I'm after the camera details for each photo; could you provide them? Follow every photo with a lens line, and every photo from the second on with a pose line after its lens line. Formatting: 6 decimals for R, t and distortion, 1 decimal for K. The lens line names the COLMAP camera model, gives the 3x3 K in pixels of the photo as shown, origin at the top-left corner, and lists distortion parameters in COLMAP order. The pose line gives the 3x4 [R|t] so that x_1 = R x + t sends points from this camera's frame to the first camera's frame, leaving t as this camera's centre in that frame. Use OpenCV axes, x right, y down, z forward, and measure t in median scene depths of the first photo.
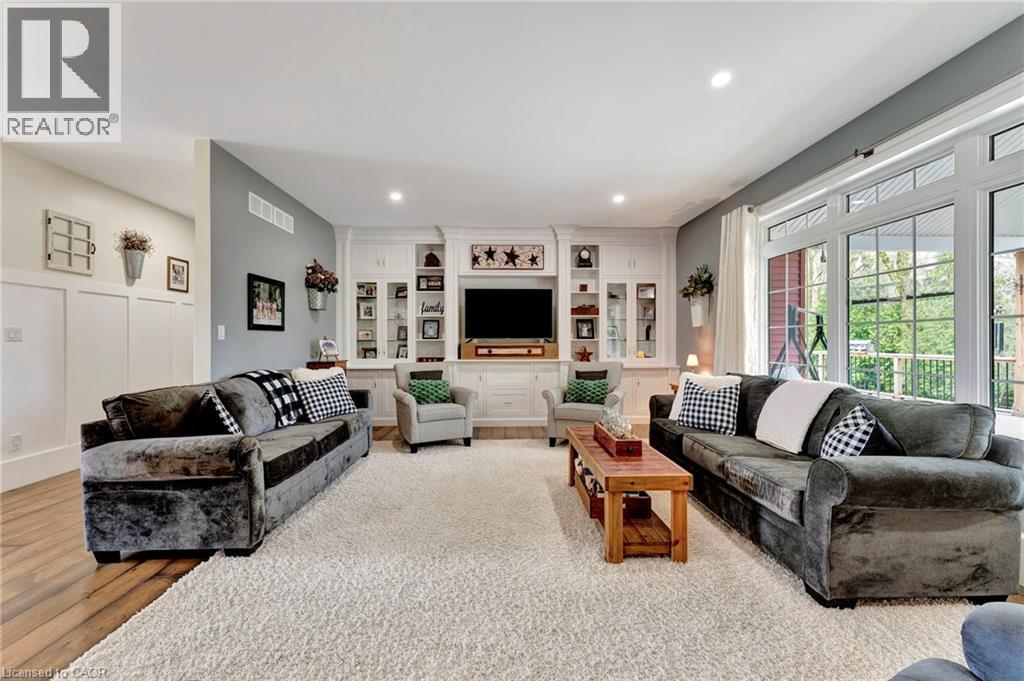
lens RADIAL K [[410.2, 0, 513.4], [0, 410.2, 341.7], [0, 0, 1]] dist [-0.001424, -0.000410]
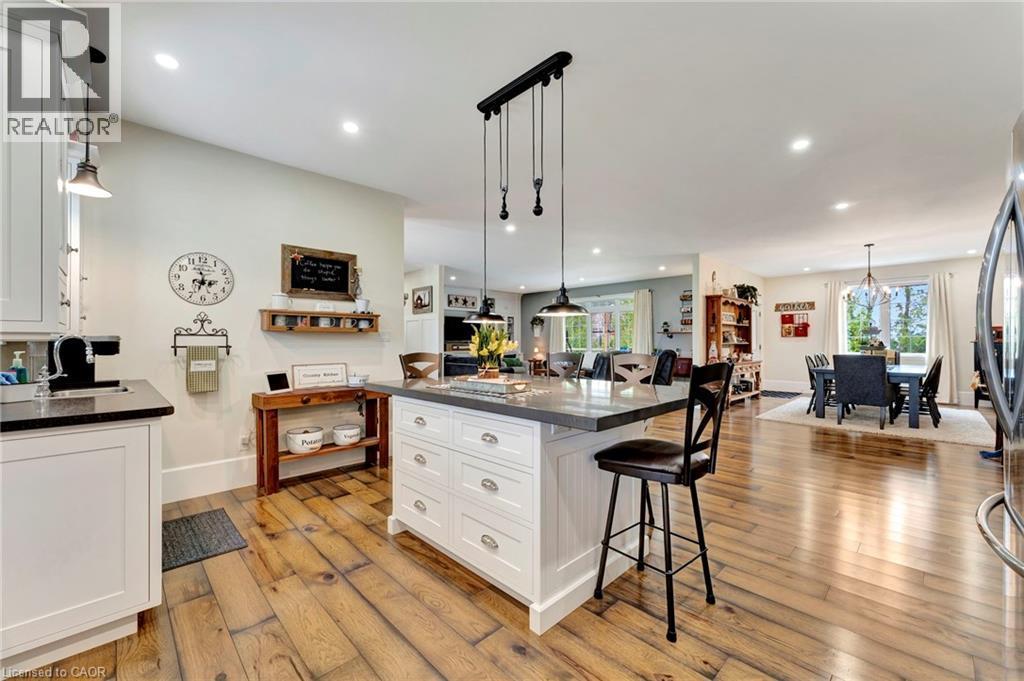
lens RADIAL K [[410.2, 0, 511.9], [0, 410.2, 341.1], [0, 0, 1]] dist [-0.001424, -0.000410]
pose [[0.747274, 0.002705, 0.664510, -1.417692], [0.001703, 0.999981, -0.005985, 0.005656], [-0.664513, 0.005605, 0.747255, -0.829971]]
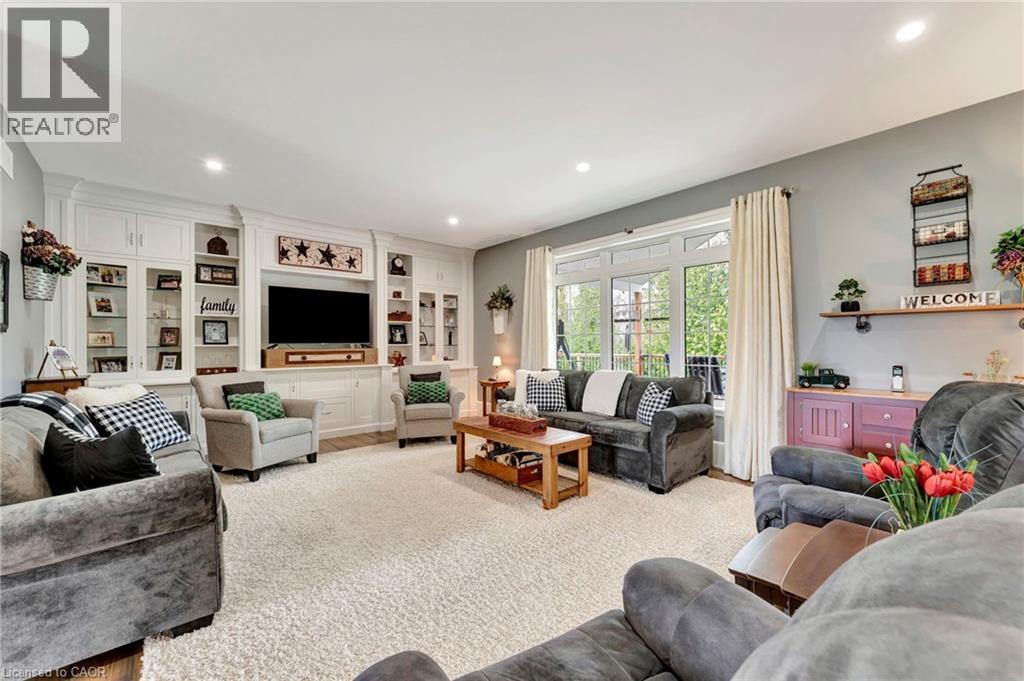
lens RADIAL K [[410.2, 0, 520.0], [0, 410.2, 344.1], [0, 0, 1]] dist [-0.001424, -0.000410]
pose [[0.764785, -0.001930, 0.644283, -0.317941], [0.005951, 0.999974, -0.004068, -0.000340], [-0.644258, 0.006945, 0.764777, 0.011528]]
